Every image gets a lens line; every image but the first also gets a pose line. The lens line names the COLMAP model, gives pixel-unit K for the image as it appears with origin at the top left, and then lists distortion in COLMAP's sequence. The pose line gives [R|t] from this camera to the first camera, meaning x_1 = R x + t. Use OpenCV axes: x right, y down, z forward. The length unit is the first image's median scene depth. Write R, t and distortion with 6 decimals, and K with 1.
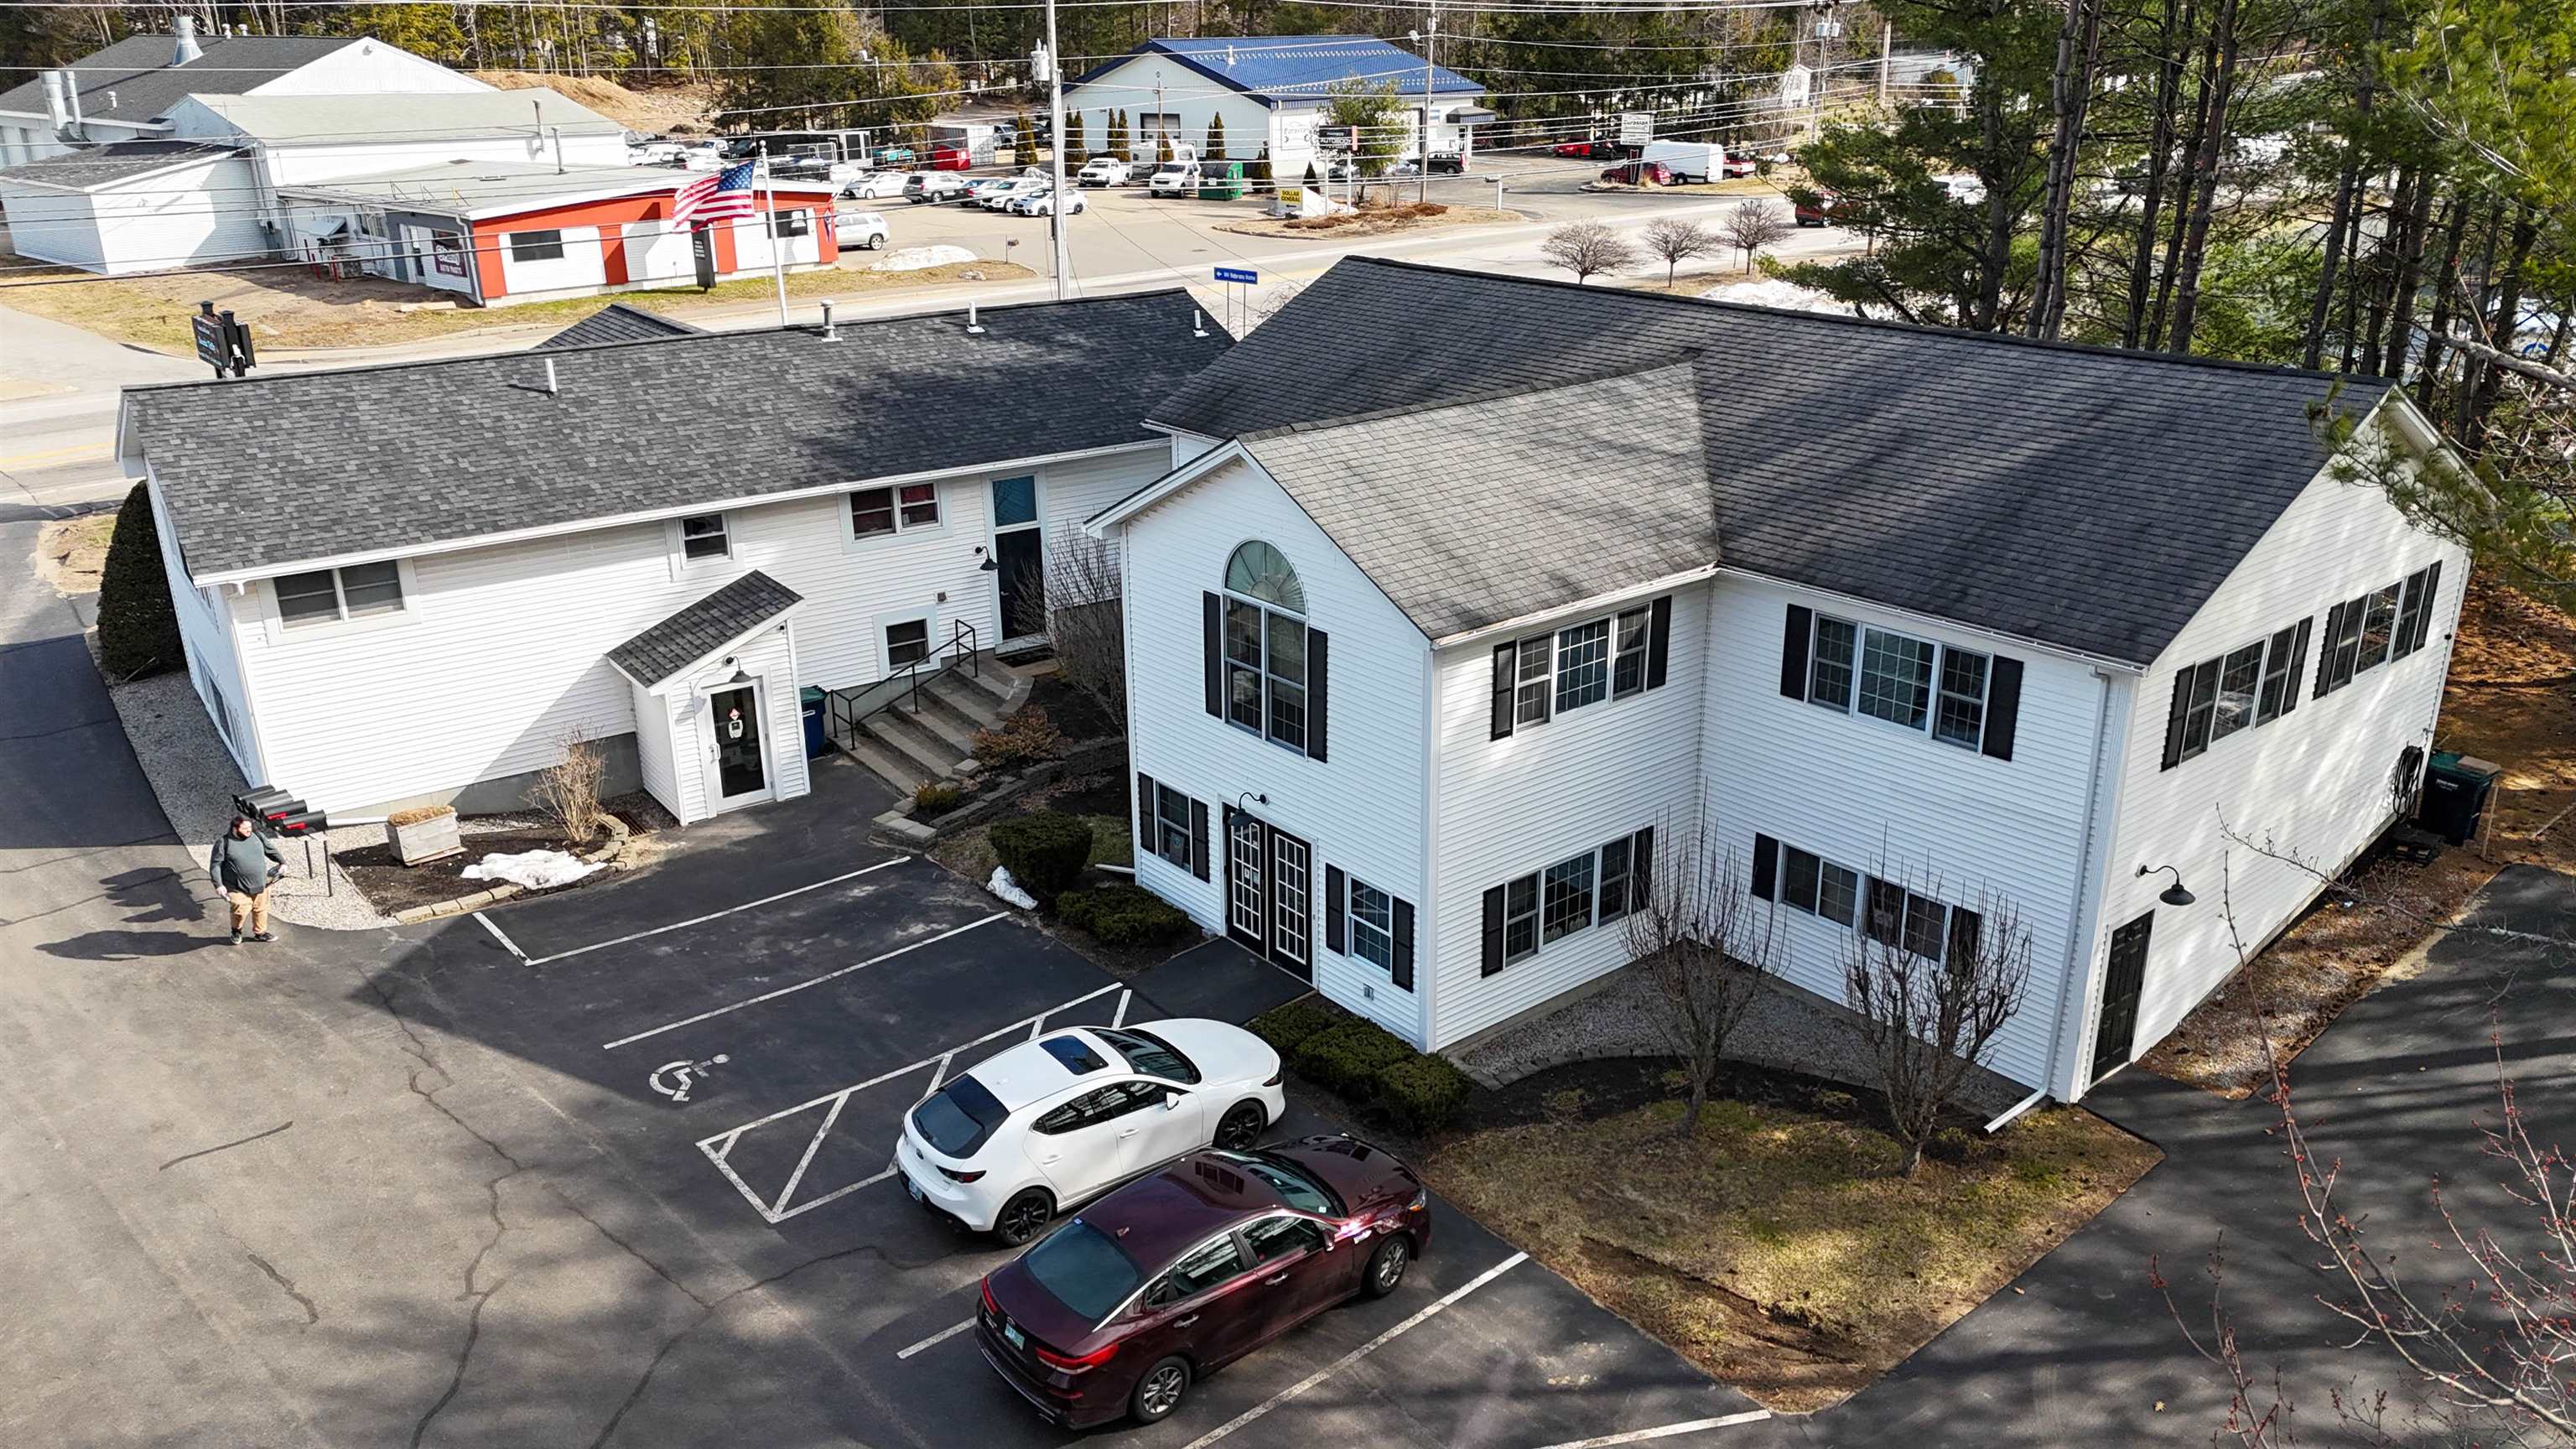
lens RADIAL K [[1885.2, 0, 1299.0], [0, 1885.2, 723.6], [0, 0, 1]] dist [0.038435, -0.030422]
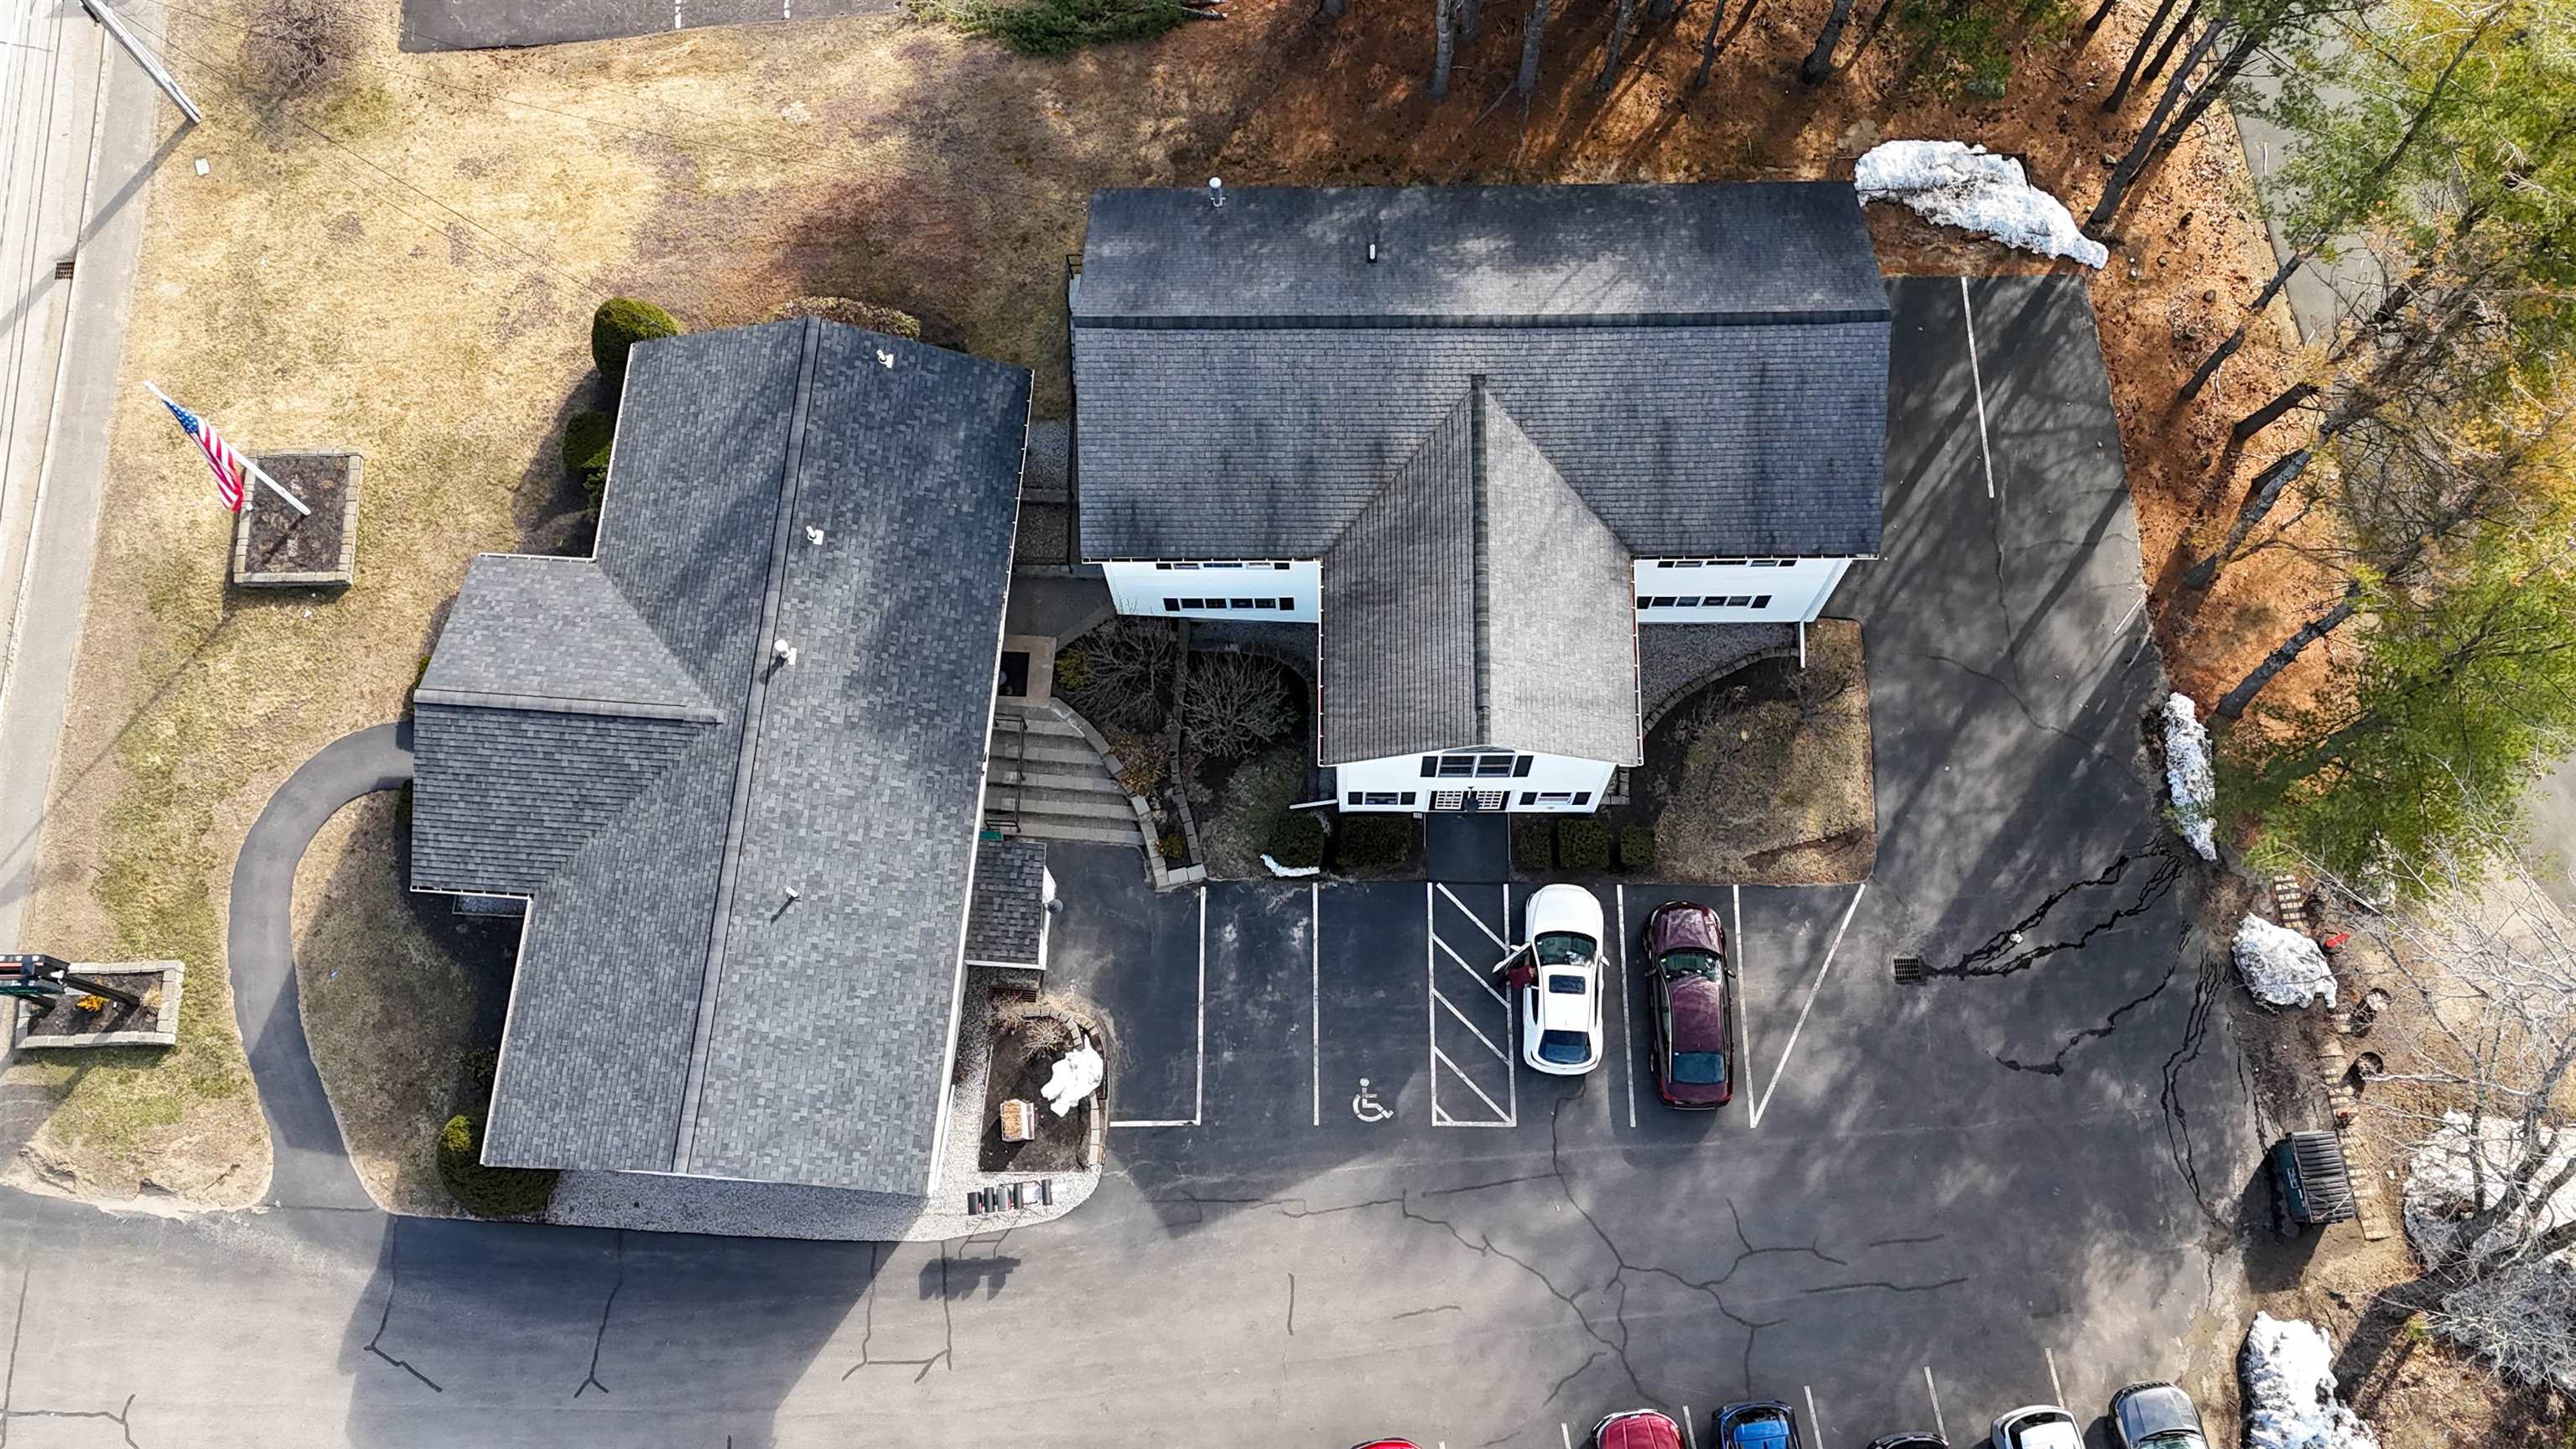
lens RADIAL K [[2136.2, 0, 1302.2], [0, 2136.2, 731.9], [0, 0, 1]] dist [0.050308, -0.038986]
pose [[0.643741, -0.734130, 0.215988, -0.530054], [0.276607, 0.486392, 0.828801, -1.742371], [-0.713502, -0.473790, 0.516176, 0.084796]]
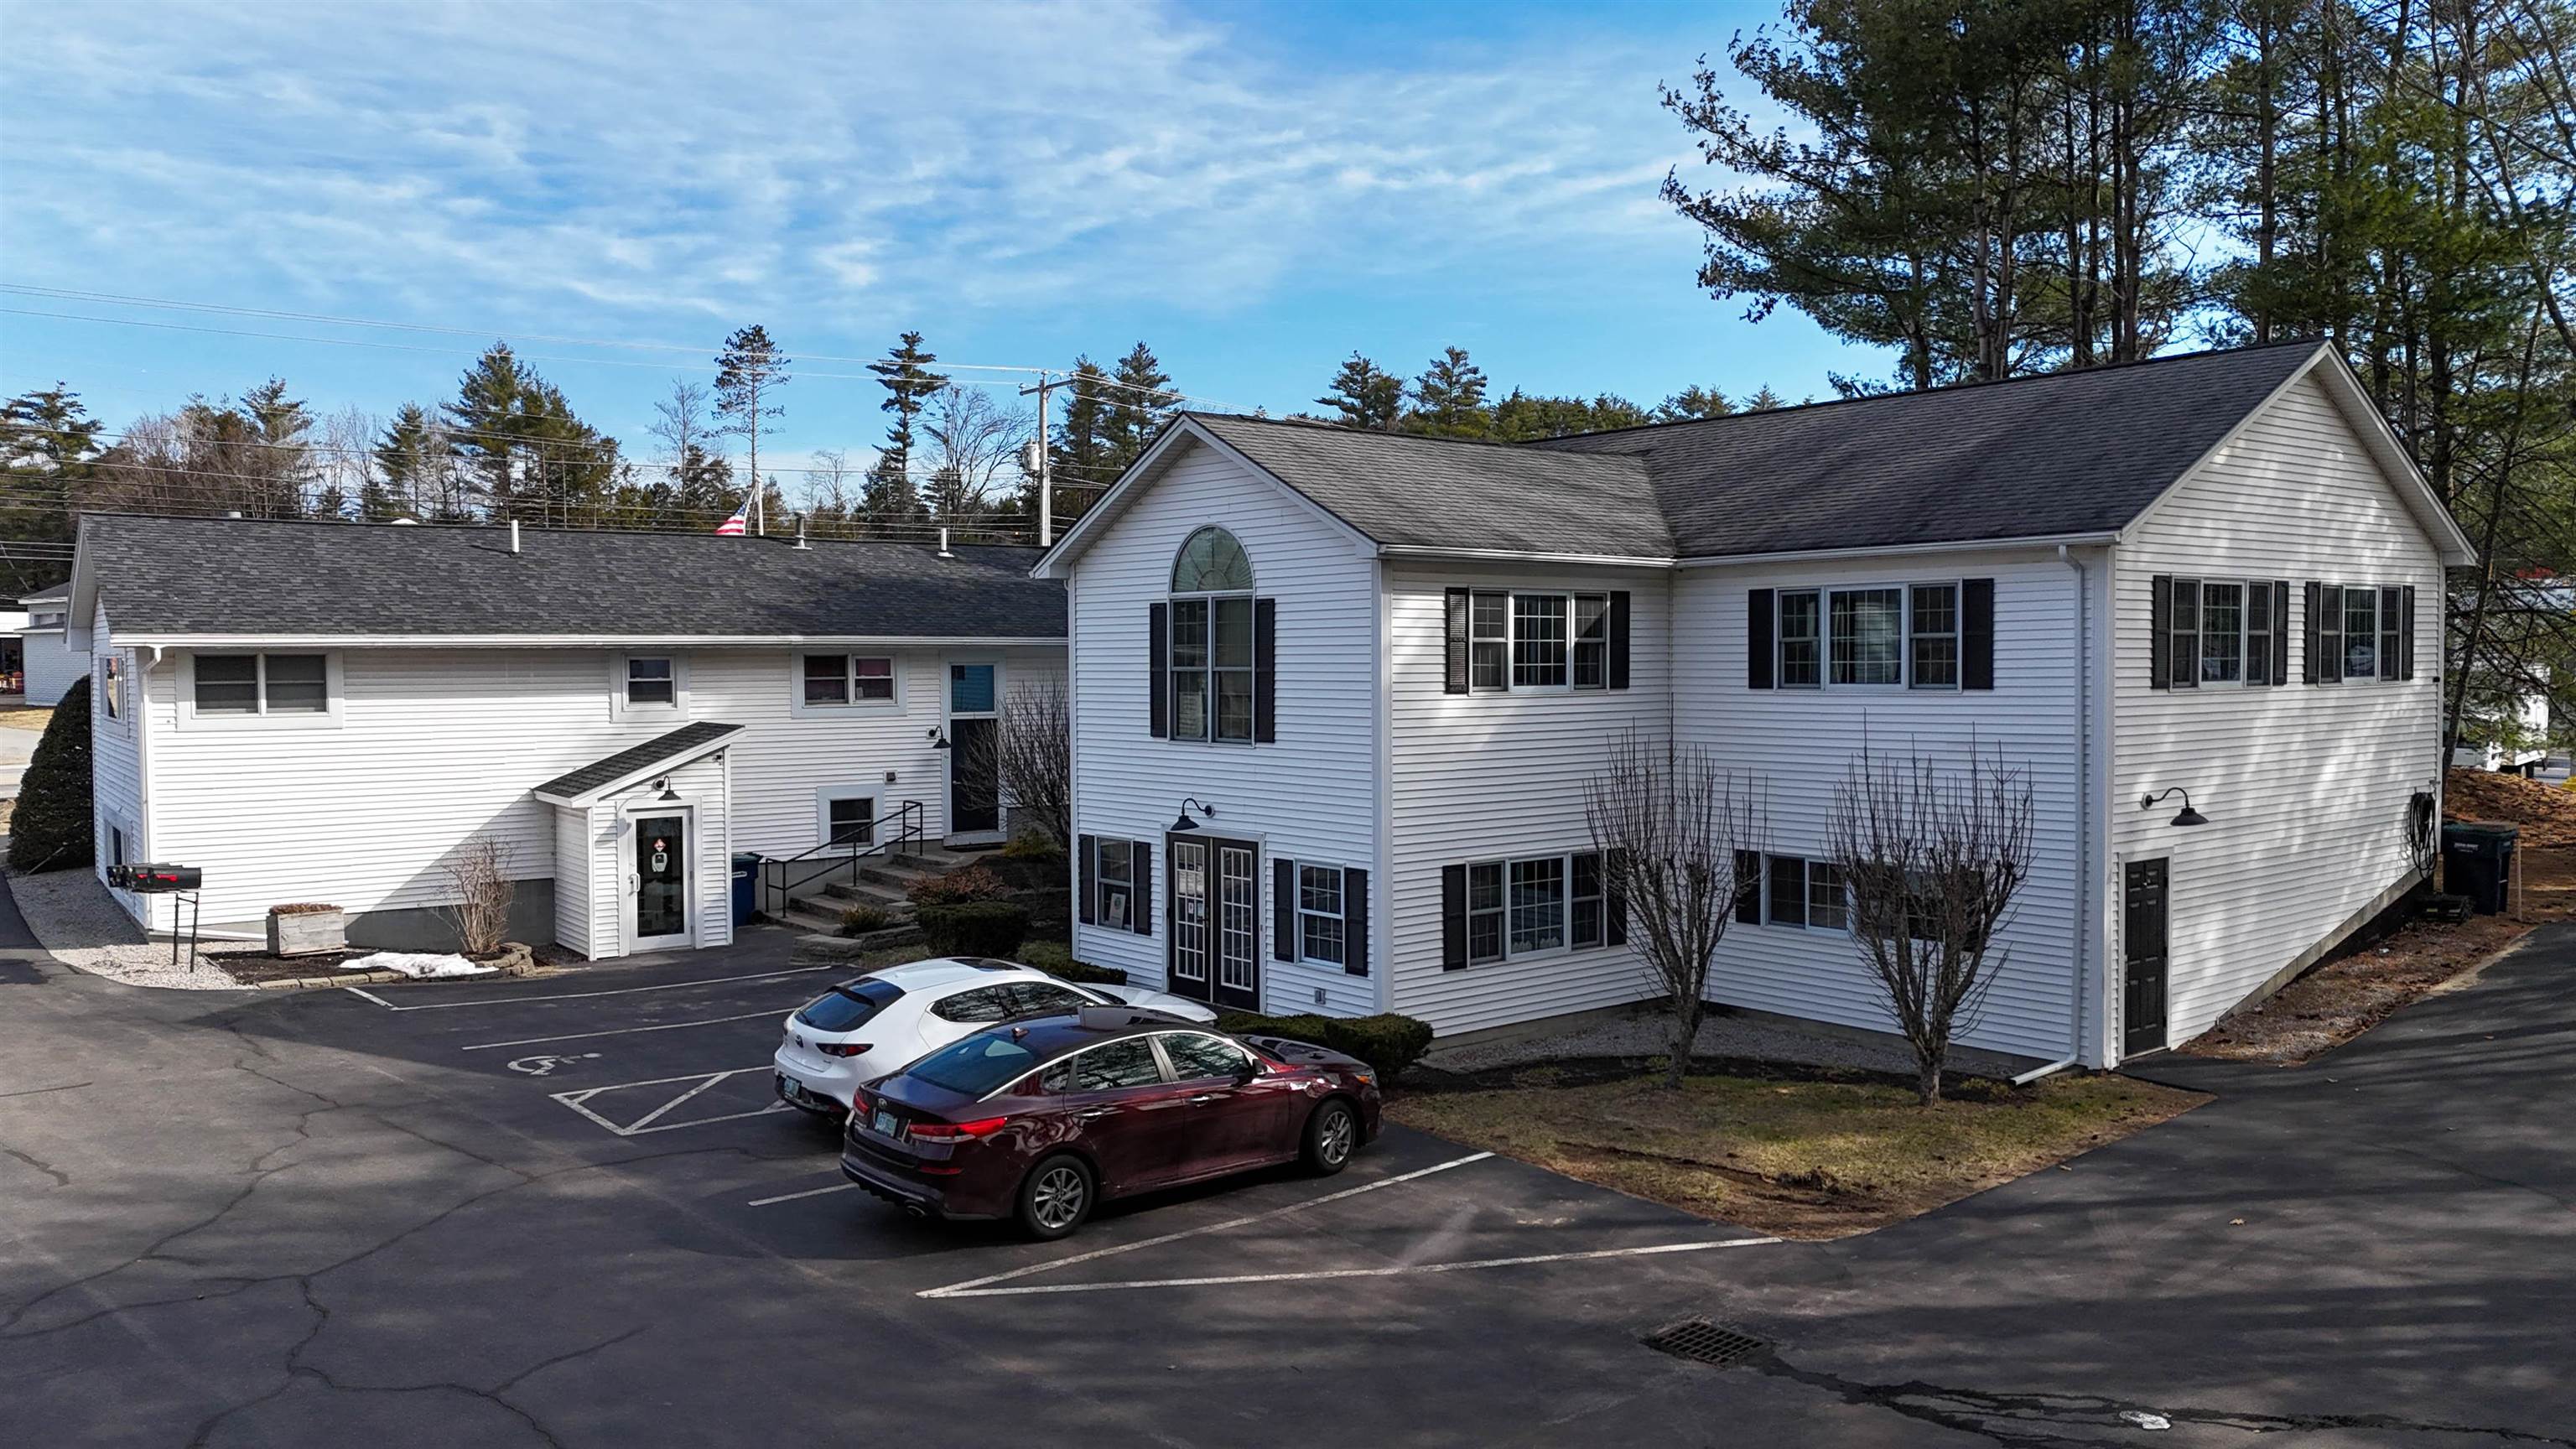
lens RADIAL K [[1885.2, 0, 1303.2], [0, 1885.2, 718.2], [0, 0, 1]] dist [0.038435, -0.030422]
pose [[0.999974, 0.002423, 0.006860, 0.021832], [-0.000142, 0.949224, -0.314602, 0.293204], [-0.007274, 0.314593, 0.949199, 0.096101]]
